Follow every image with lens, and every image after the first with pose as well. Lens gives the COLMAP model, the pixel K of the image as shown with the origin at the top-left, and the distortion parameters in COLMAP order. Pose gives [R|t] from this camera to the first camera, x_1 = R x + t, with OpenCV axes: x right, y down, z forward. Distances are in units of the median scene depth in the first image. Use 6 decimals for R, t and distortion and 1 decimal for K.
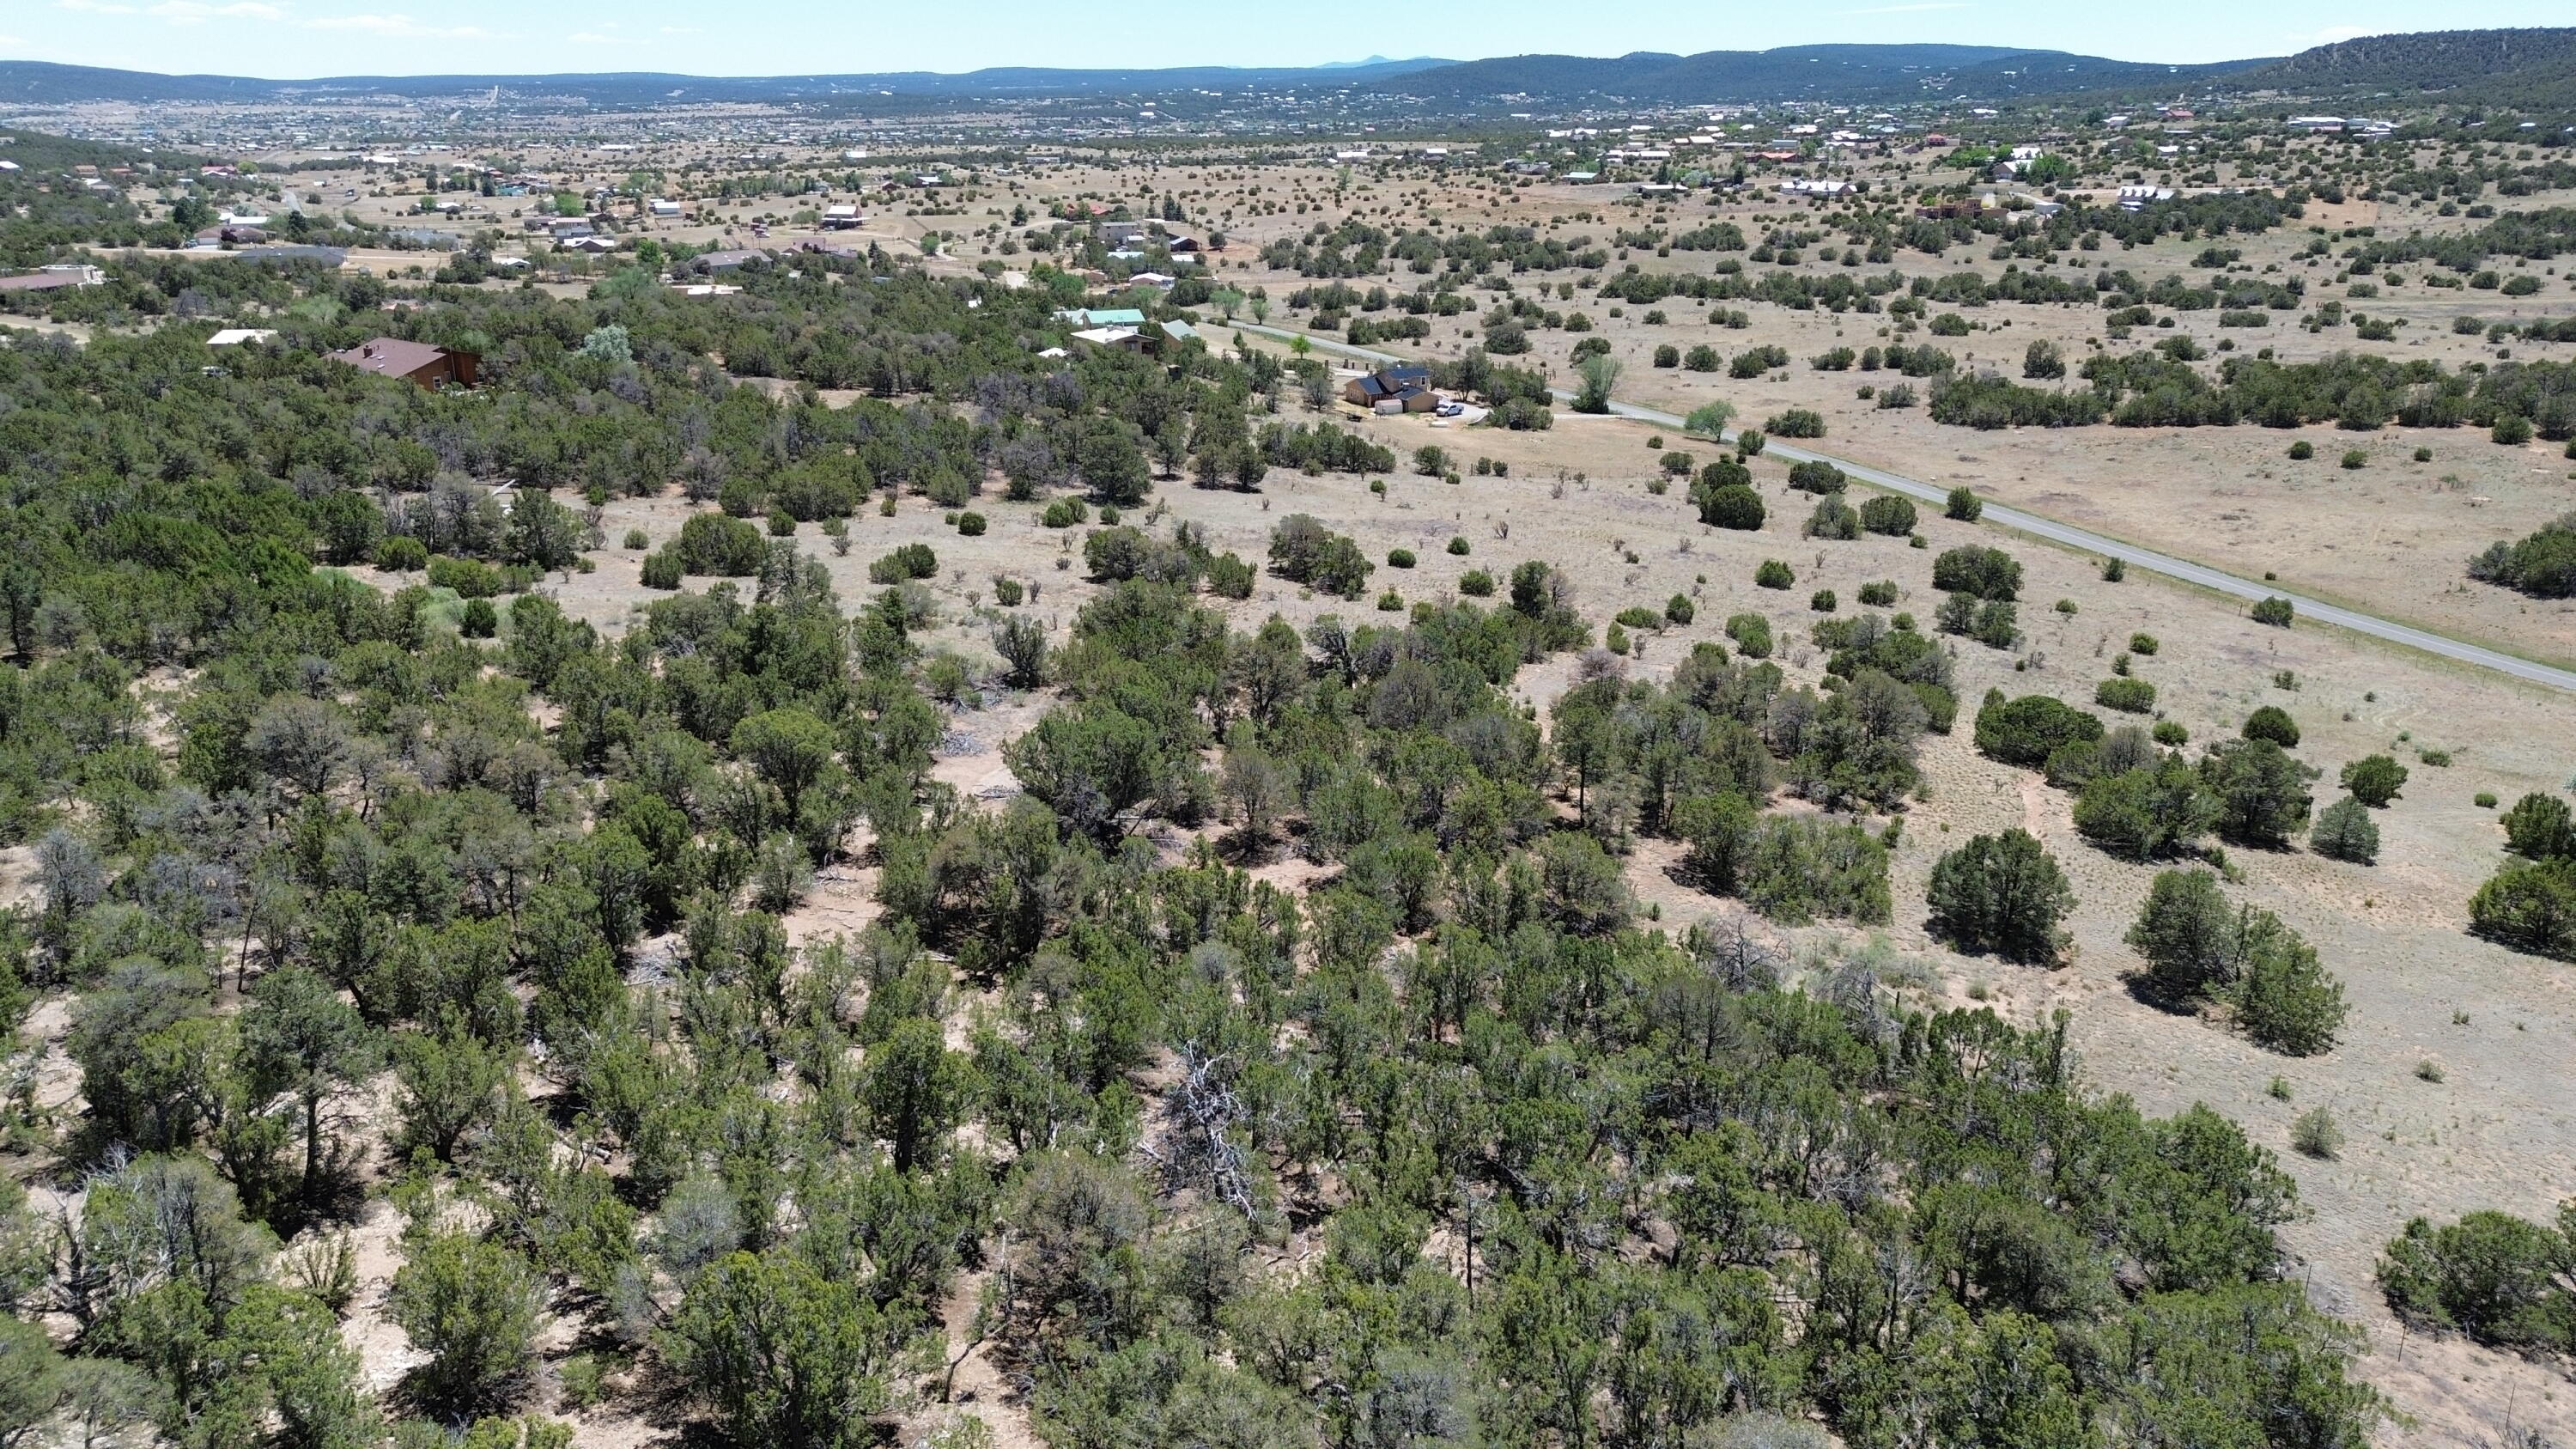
lens RADIAL K [[1823.1, 0, 1294.1], [0, 1823.1, 715.6], [0, 0, 1]] dist [0.076498, -0.077896]
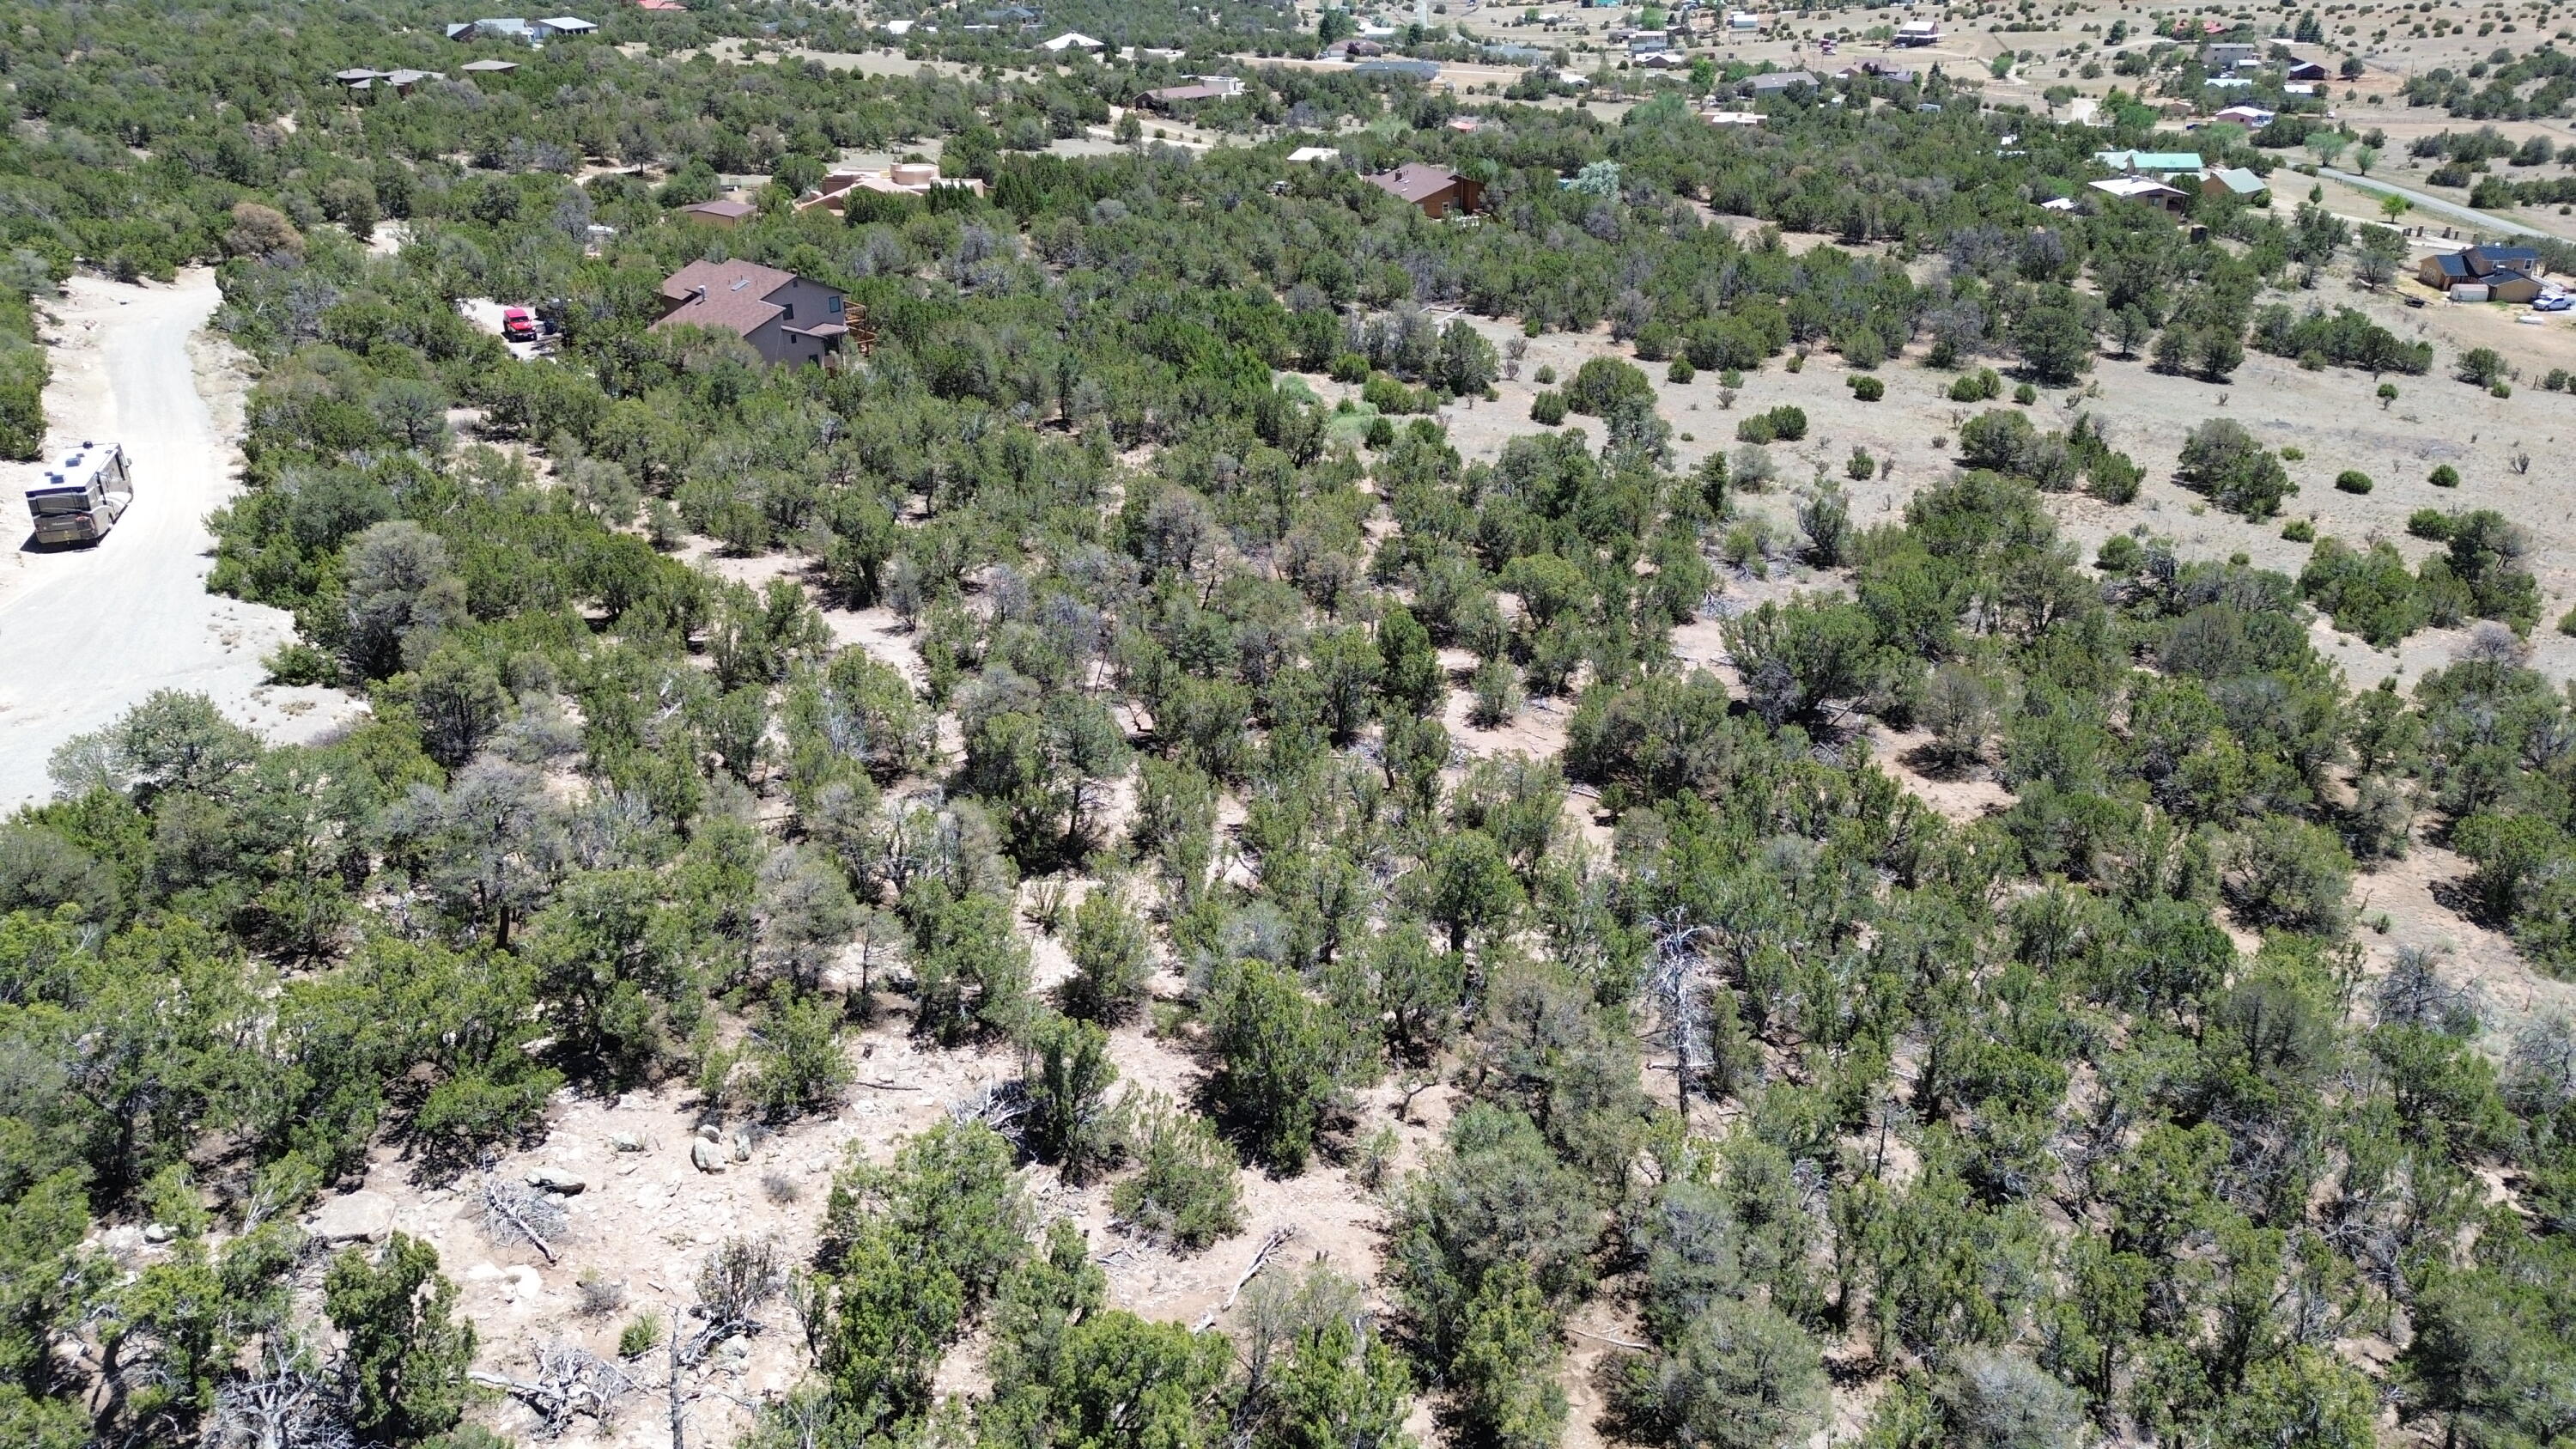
lens RADIAL K [[1823.1, 0, 1294.1], [0, 1823.1, 715.6], [0, 0, 1]] dist [0.076498, -0.077896]
pose [[0.850842, 0.203150, -0.484559, 0.041846], [-0.156271, 0.978338, 0.135769, -0.009195], [0.501644, -0.039796, 0.864158, -0.018336]]
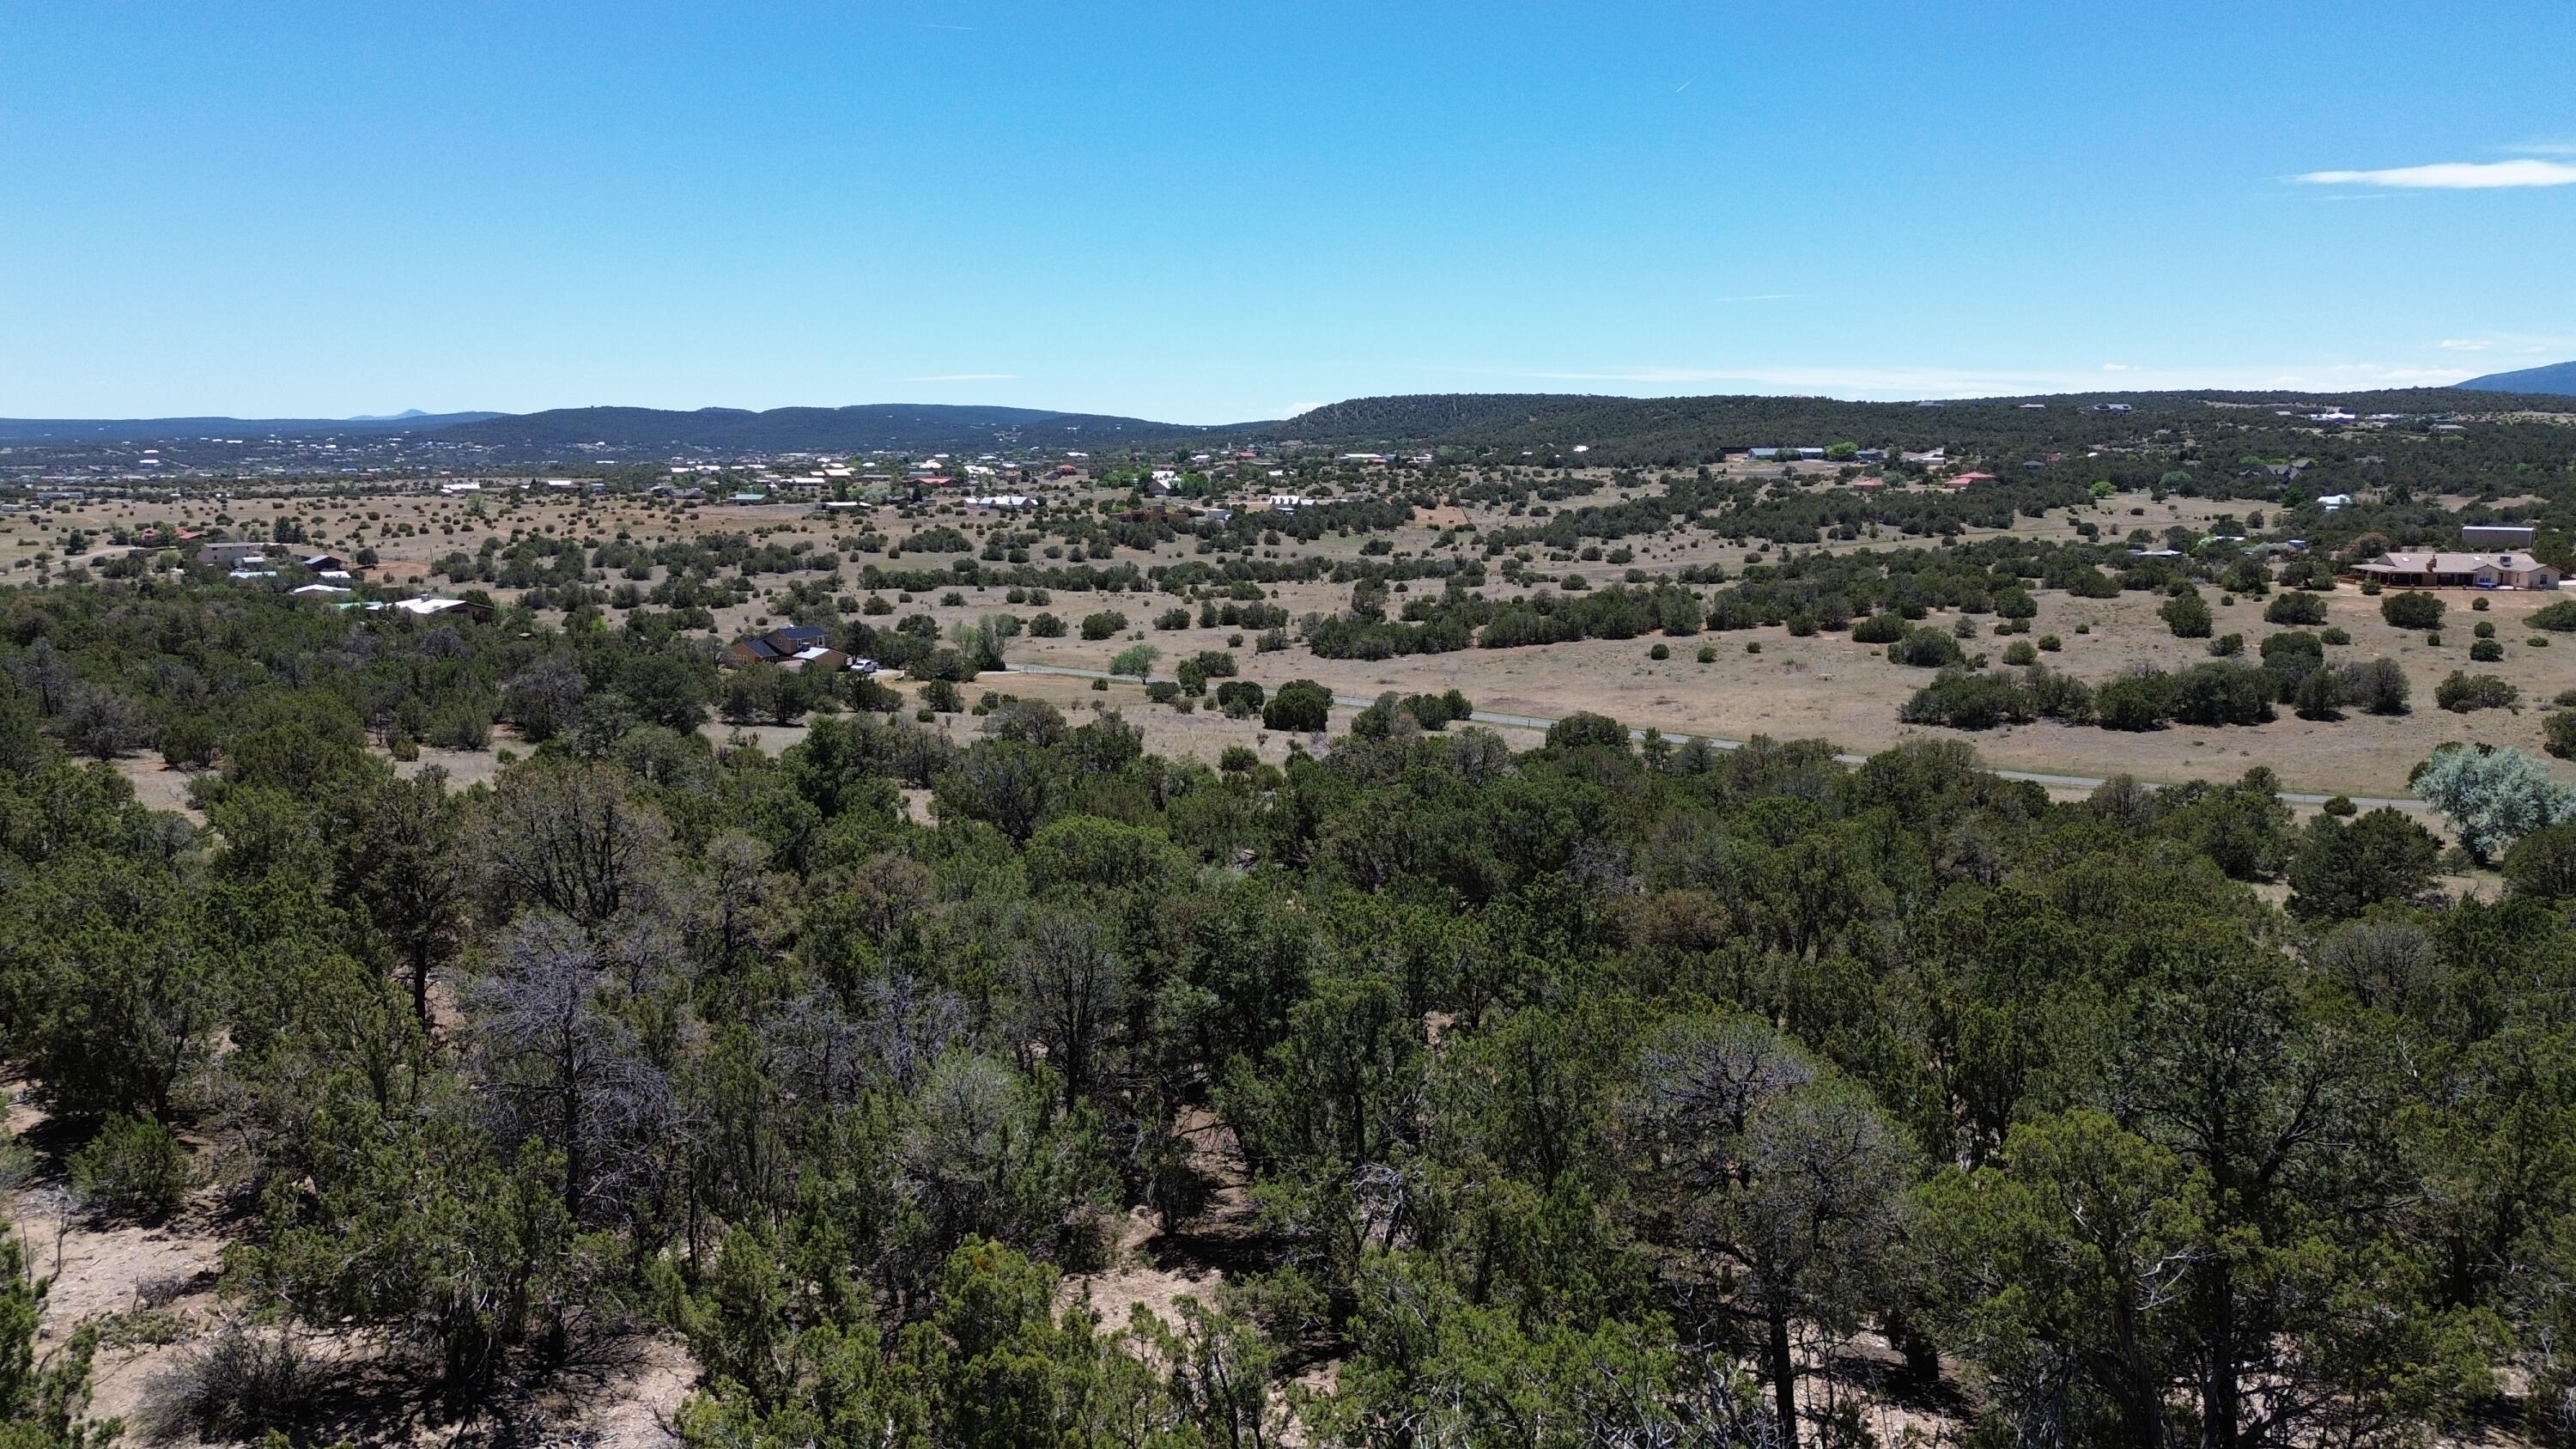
lens RADIAL K [[1823.1, 0, 1294.1], [0, 1823.1, 715.6], [0, 0, 1]] dist [0.076498, -0.077896]
pose [[0.885504, -0.068164, 0.459605, -0.132122], [0.150529, 0.977917, -0.144983, 0.017454], [-0.439572, 0.197566, 0.876210, 0.108023]]
